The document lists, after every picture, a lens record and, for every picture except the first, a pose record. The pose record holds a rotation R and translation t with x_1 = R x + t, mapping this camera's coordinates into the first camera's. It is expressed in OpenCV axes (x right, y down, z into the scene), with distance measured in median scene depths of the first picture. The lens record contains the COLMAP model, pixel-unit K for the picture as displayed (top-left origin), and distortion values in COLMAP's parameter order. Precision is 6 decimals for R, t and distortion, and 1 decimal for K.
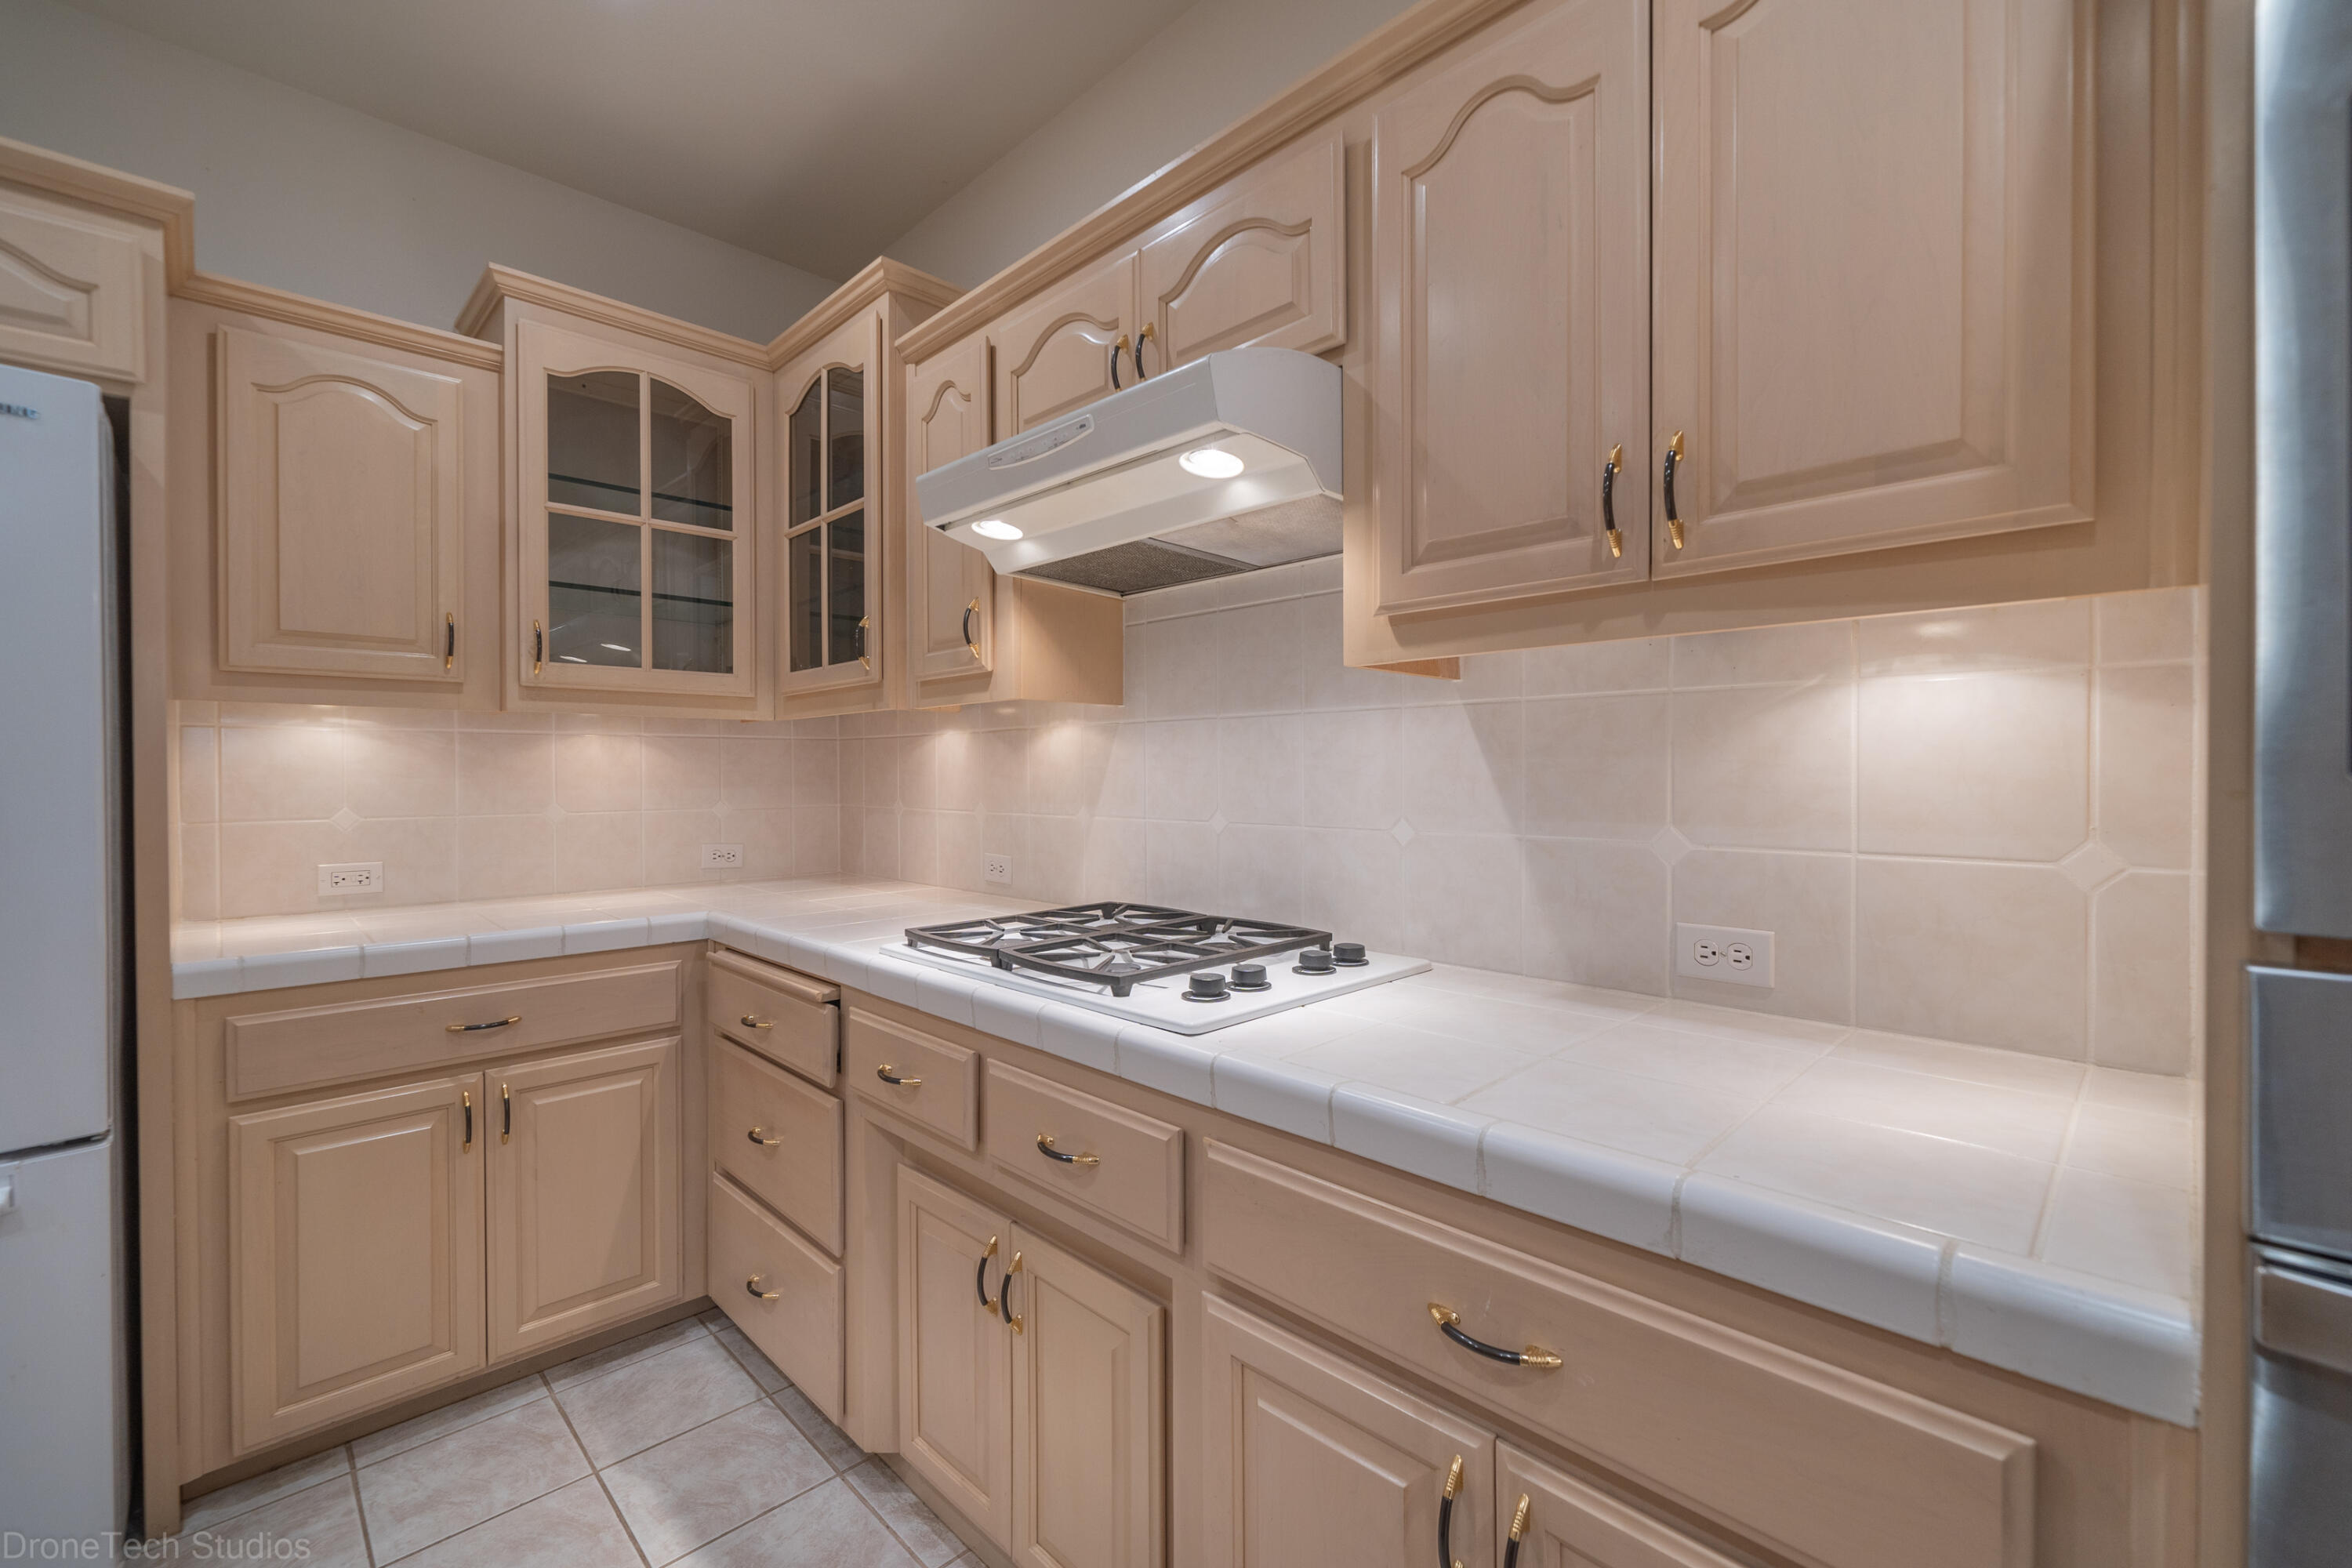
lens RADIAL K [[978.3, 0, 1158.9], [0, 978.3, 779.2], [0, 0, 1]] dist [-0.005400, 0.001576]
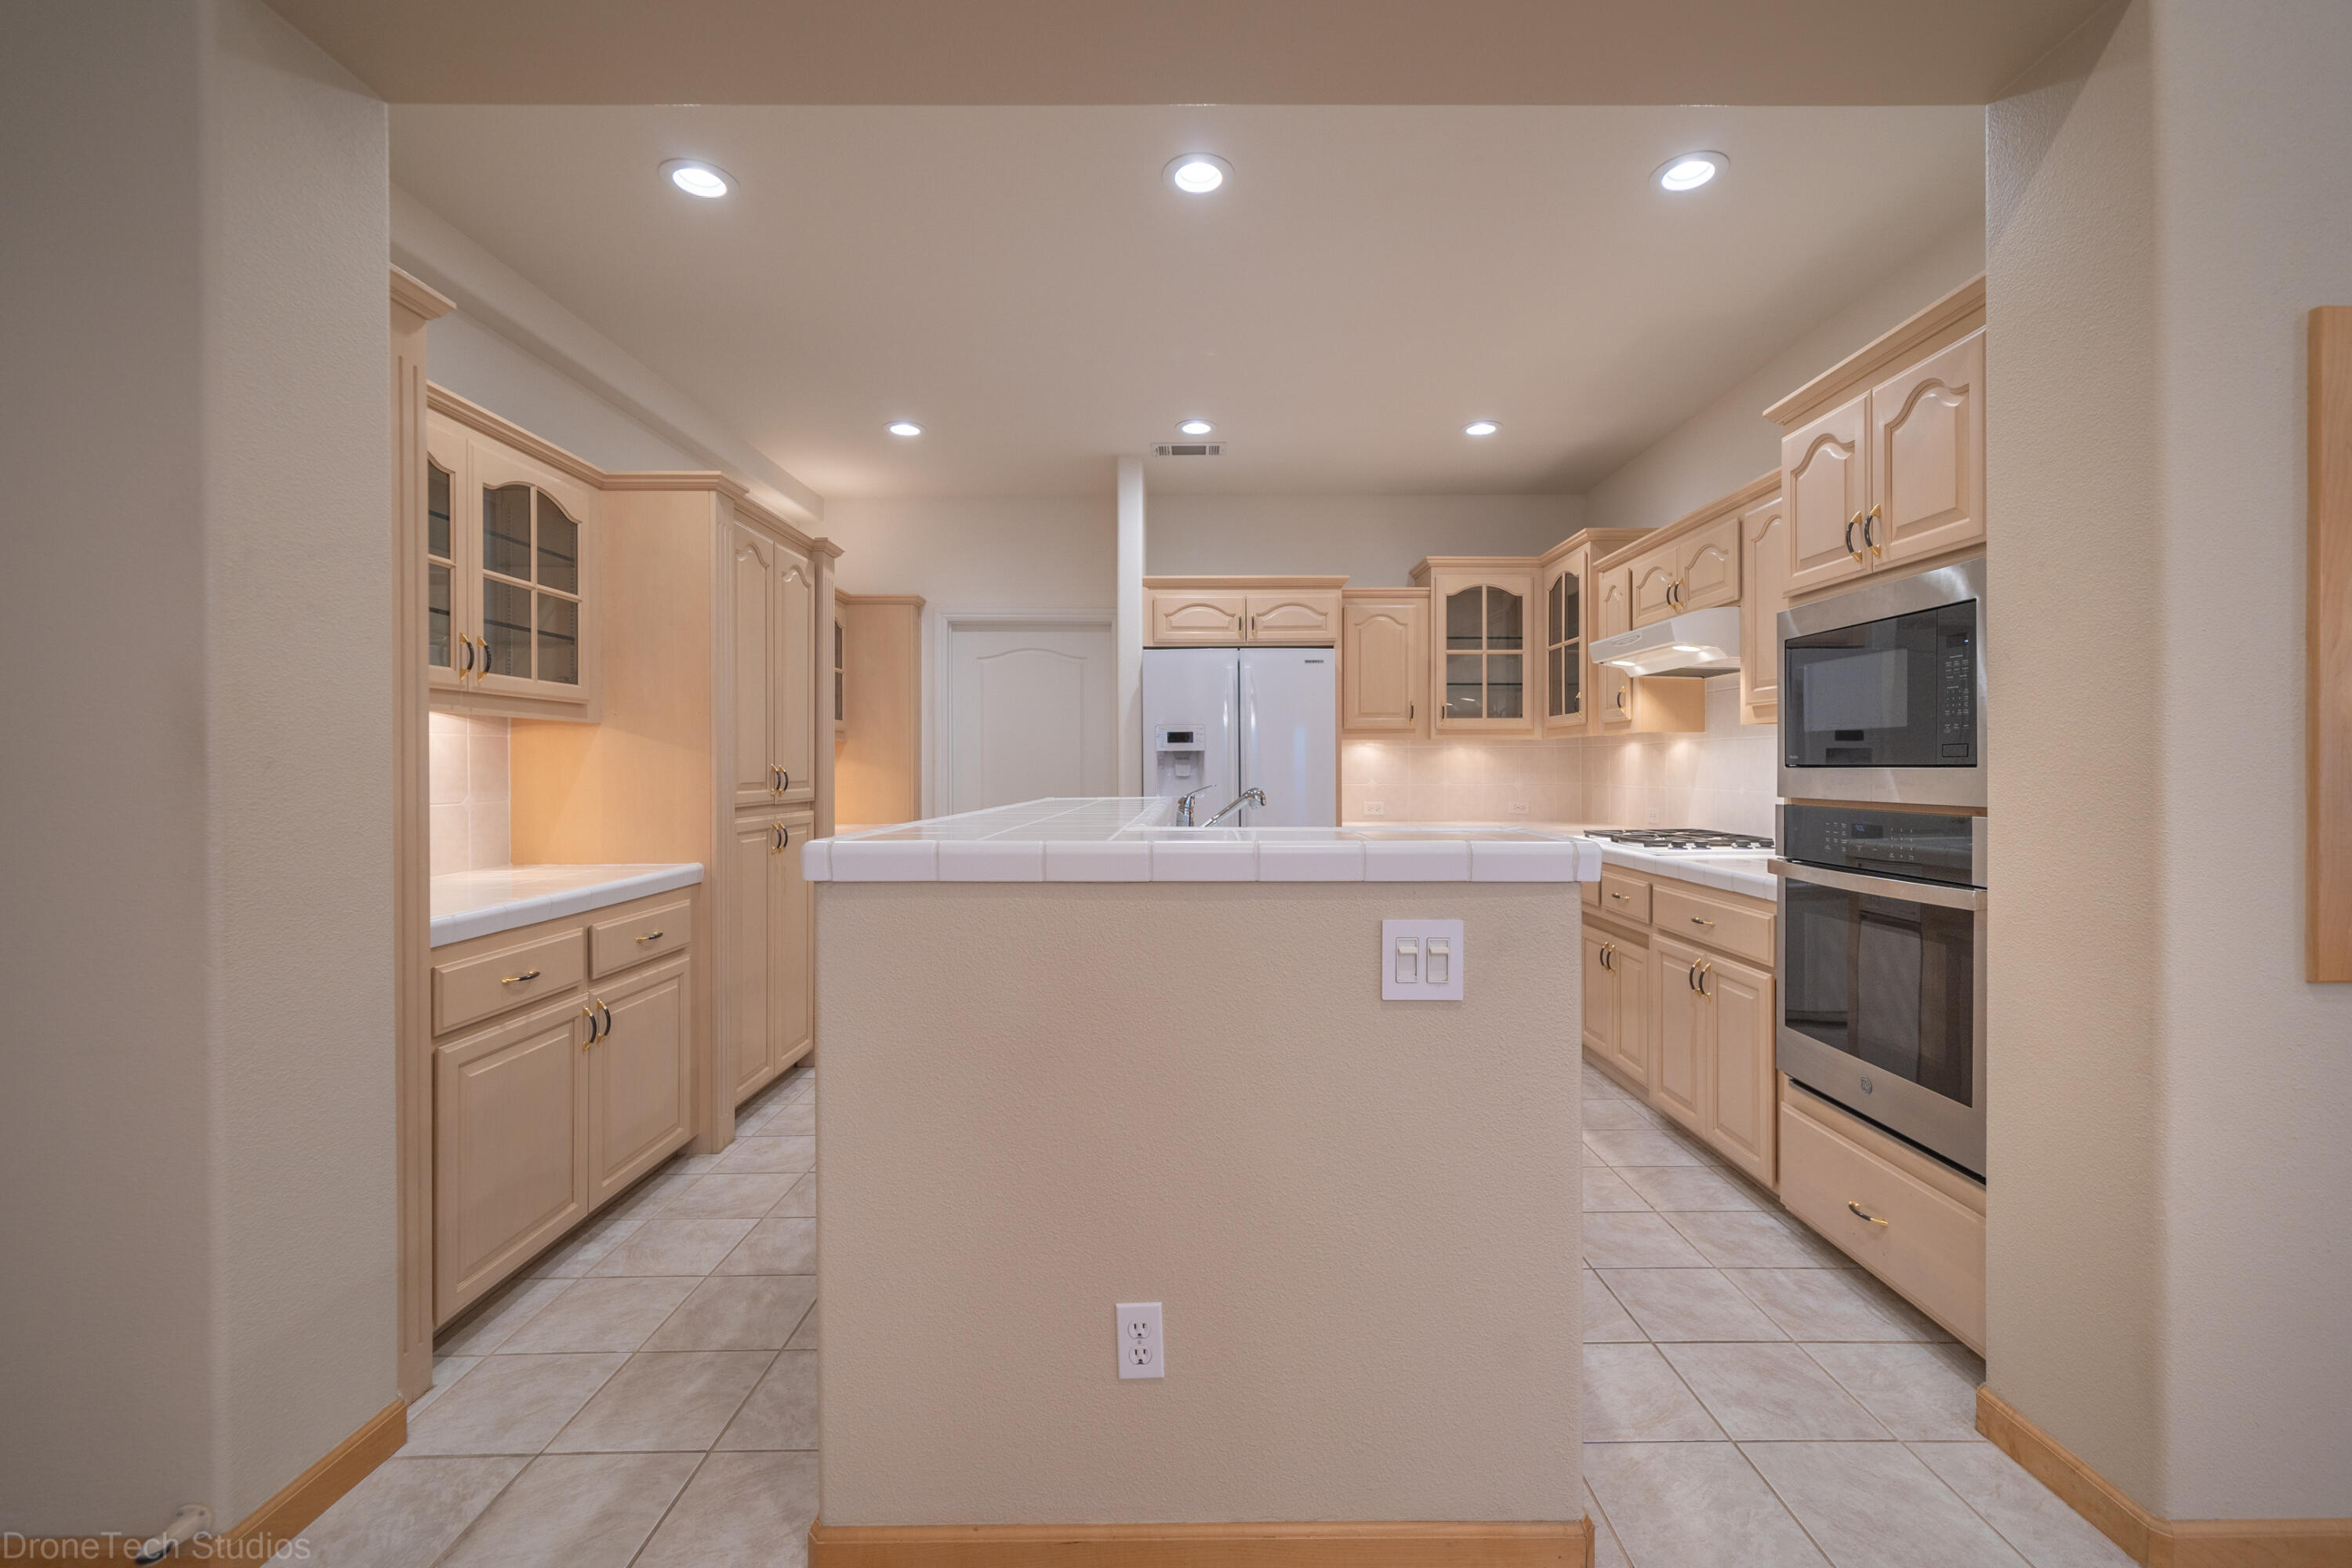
lens RADIAL K [[978.3, 0, 1231.5], [0, 978.3, 758.5], [0, 0, 1]] dist [-0.005400, 0.001576]
pose [[0.748830, -0.002900, -0.662756, 0.593840], [-0.005475, 0.999929, -0.010562, 0.004809], [0.662739, 0.011538, 0.748761, -1.199235]]
